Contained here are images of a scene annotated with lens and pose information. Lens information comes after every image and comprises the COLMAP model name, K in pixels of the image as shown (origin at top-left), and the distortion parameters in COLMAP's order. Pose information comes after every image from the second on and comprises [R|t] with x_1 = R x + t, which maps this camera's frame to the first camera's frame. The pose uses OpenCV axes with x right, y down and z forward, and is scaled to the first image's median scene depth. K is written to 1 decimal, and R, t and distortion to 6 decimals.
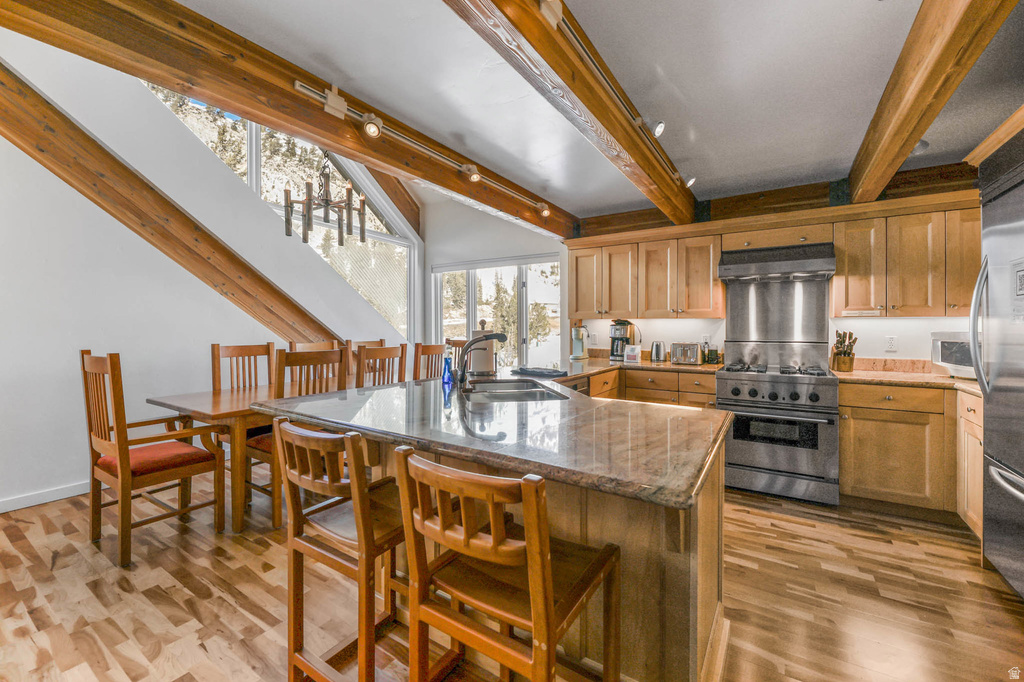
lens RADIAL K [[423.4, 0, 502.8], [0, 423.4, 326.5], [0, 0, 1]] dist [-0.021506, -0.000431]
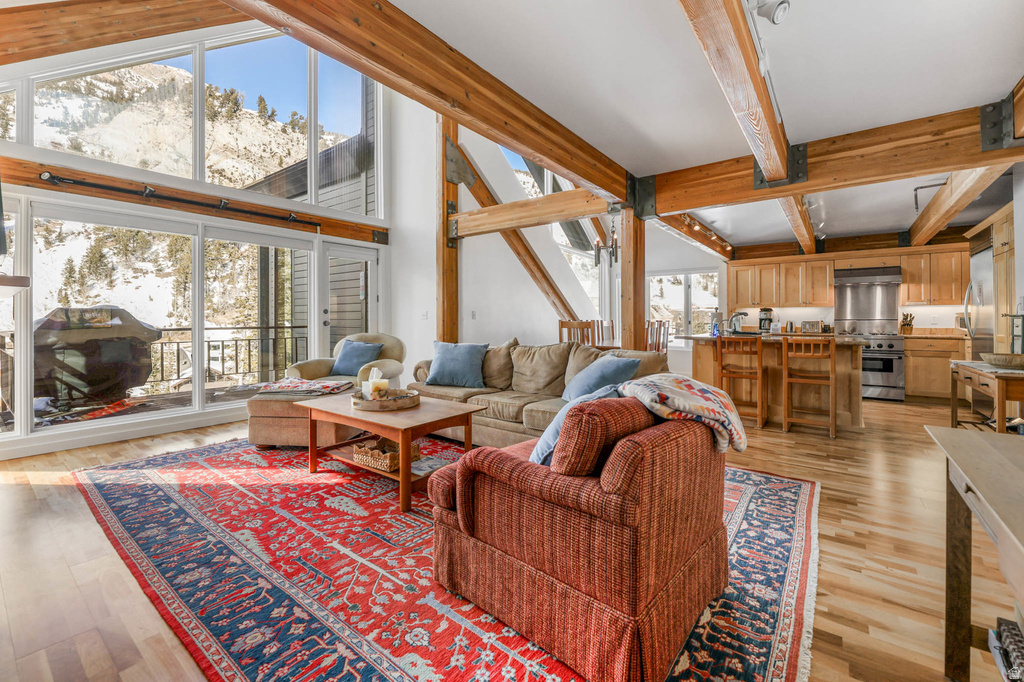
lens RADIAL K [[423.4, 0, 498.8], [0, 423.4, 317.3], [0, 0, 1]] dist [-0.021506, -0.000431]
pose [[0.994926, -0.002945, -0.100570, -0.782436], [0.002747, 0.999994, -0.002105, 0.028181], [0.100575, 0.001819, 0.994928, -0.989903]]
